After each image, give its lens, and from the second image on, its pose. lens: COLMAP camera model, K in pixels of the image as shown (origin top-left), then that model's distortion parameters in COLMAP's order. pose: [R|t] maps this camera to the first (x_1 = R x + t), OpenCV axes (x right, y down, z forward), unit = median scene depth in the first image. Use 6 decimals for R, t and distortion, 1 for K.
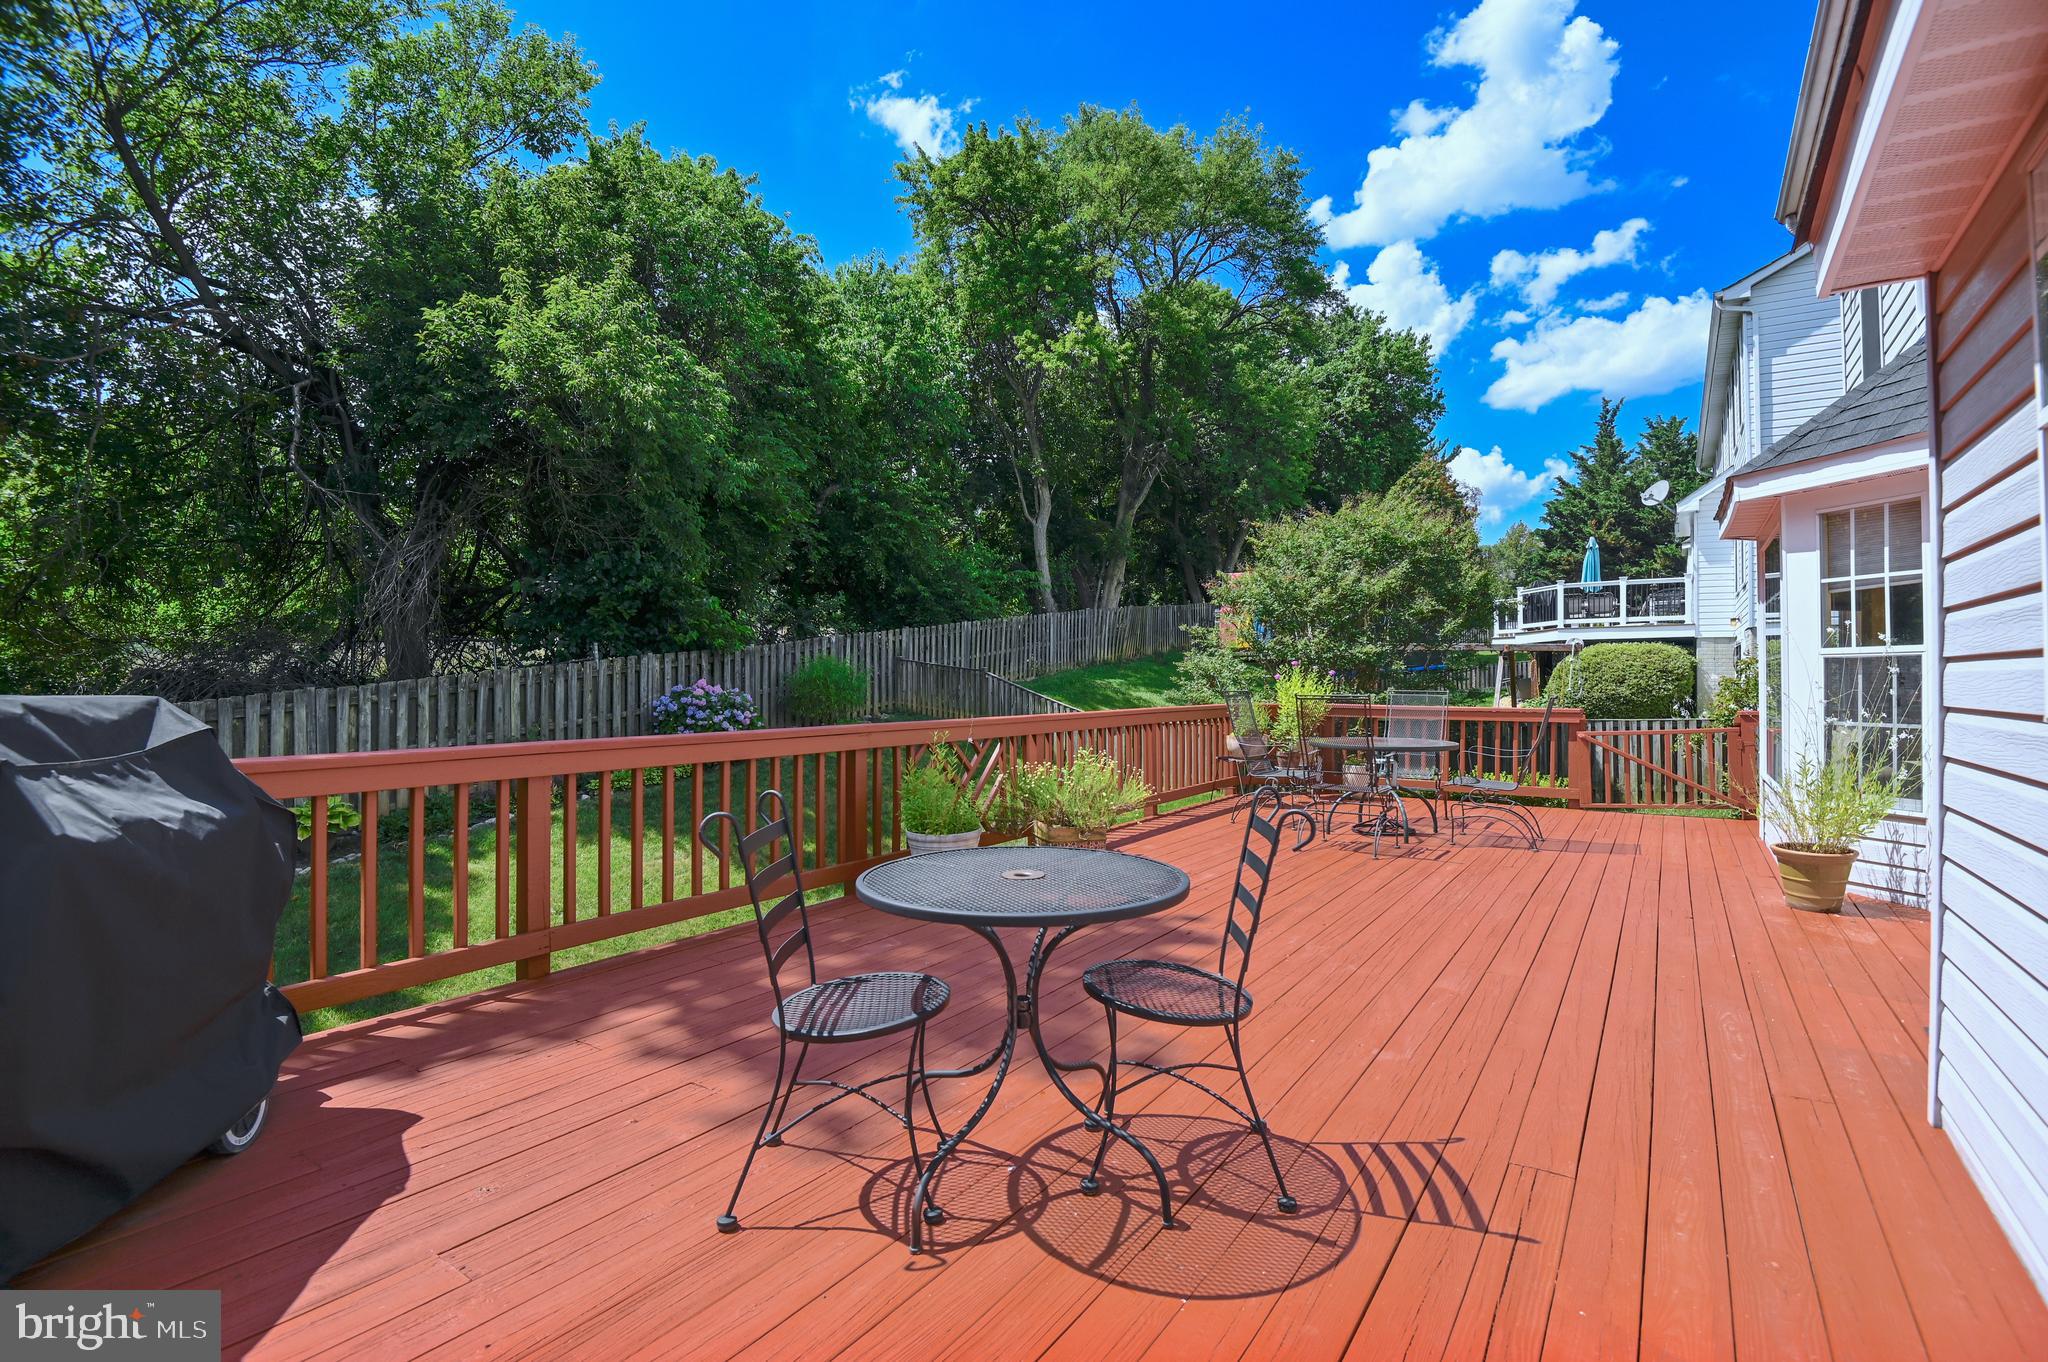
lens RADIAL K [[935.8, 0, 1024.0], [0, 935.8, 681.0], [0, 0, 1]] dist [0.001690, -0.000189]
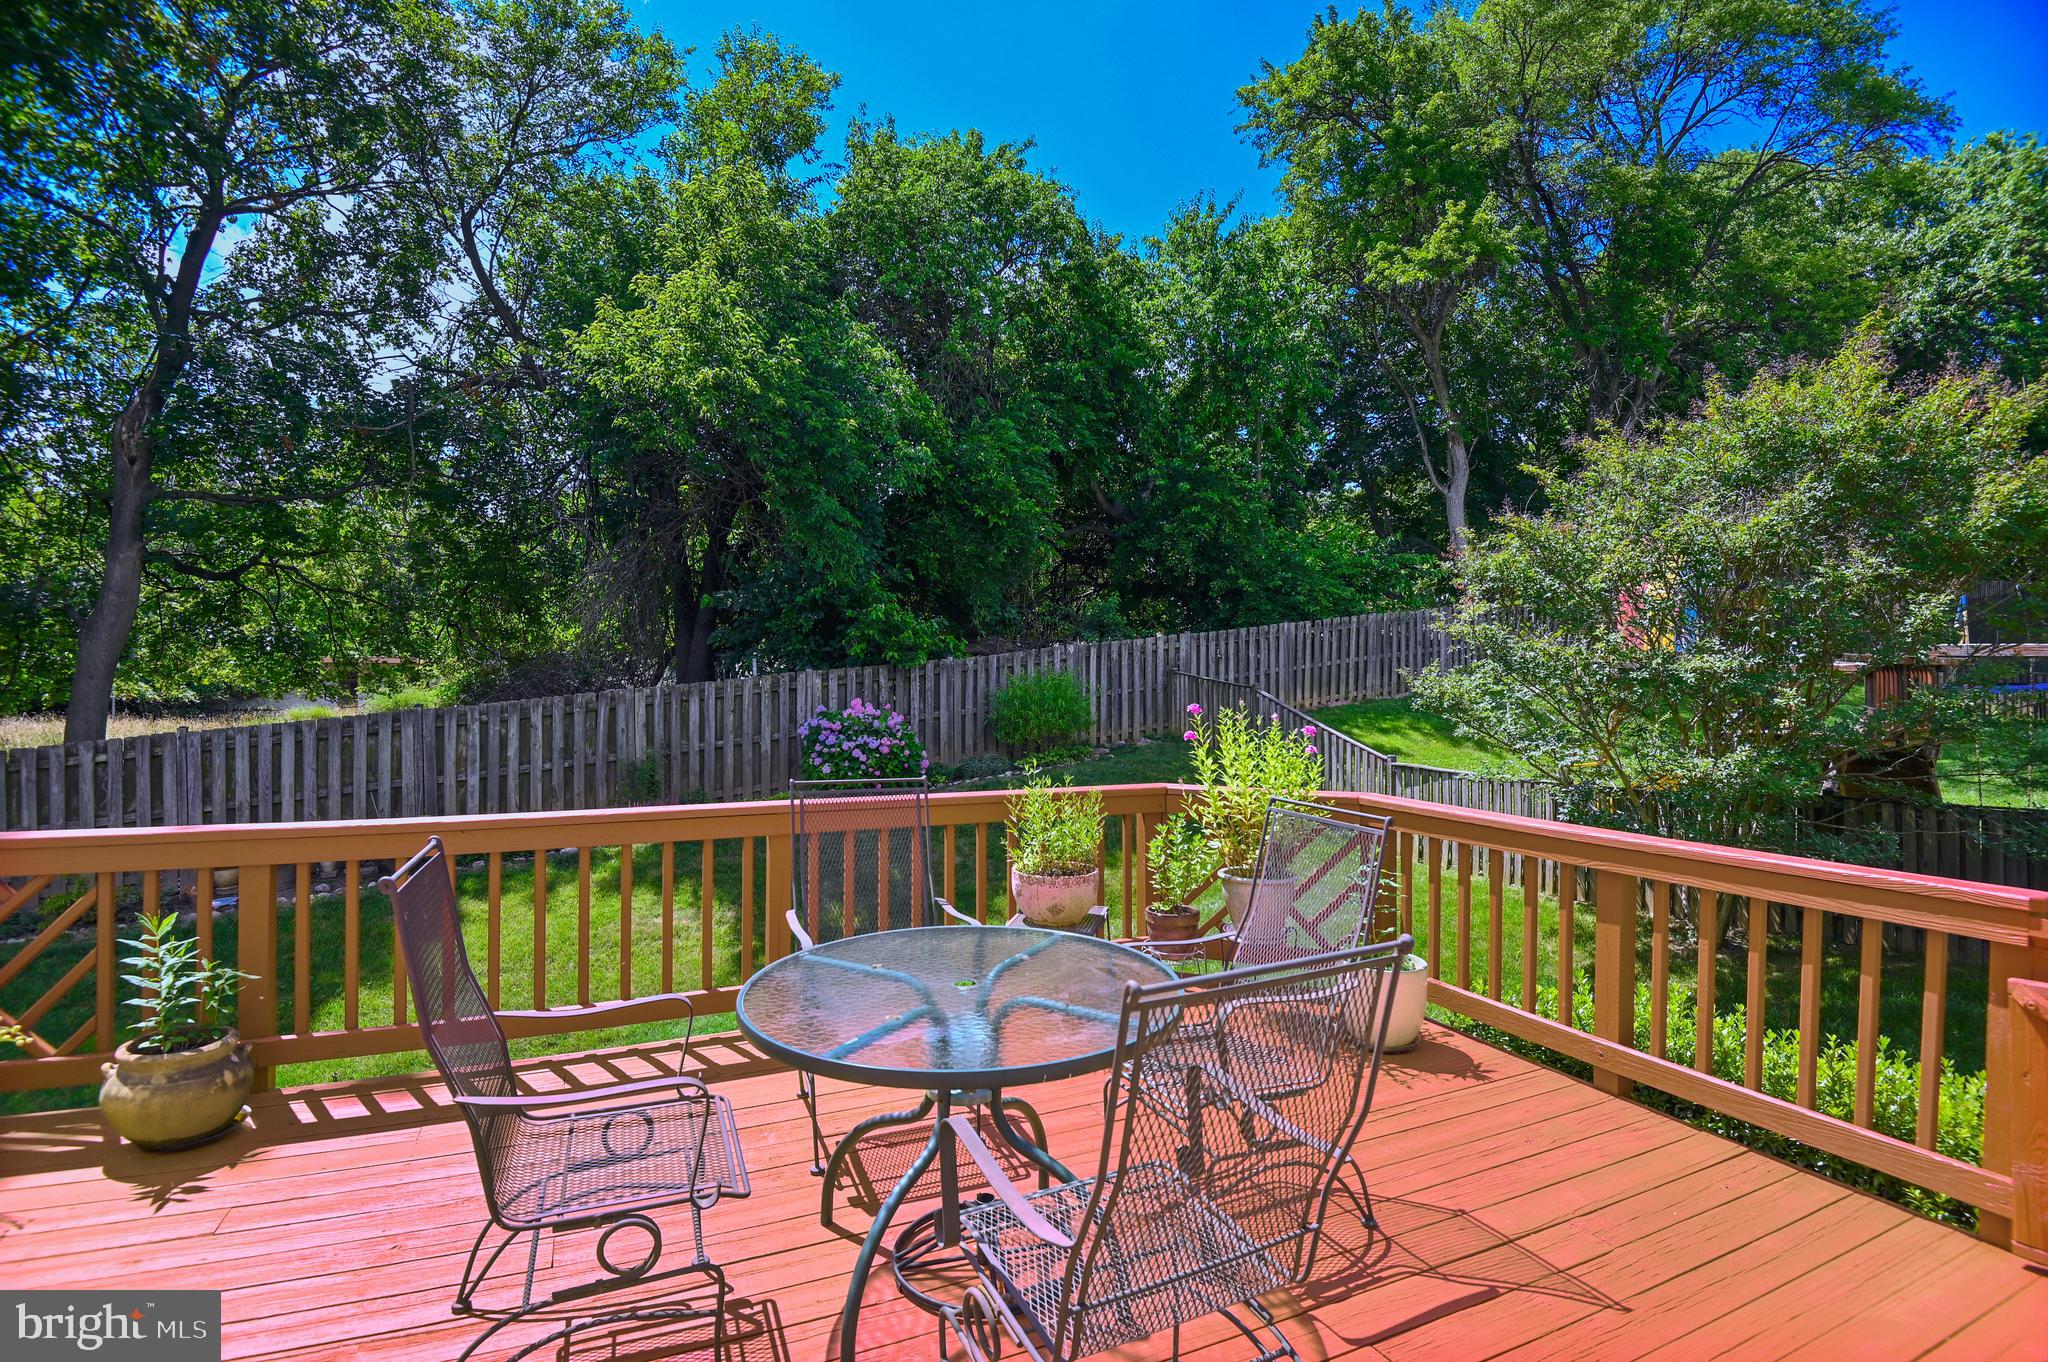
lens RADIAL K [[946.7, 0, 1024.0], [0, 946.7, 681.0], [0, 0, 1]] dist [-0.039655, -0.001479]
pose [[0.855274, 0.003336, -0.518165, 0.246250], [-0.005750, 0.999979, -0.003052, -0.016444], [0.518144, 0.005590, 0.855275, 0.319337]]
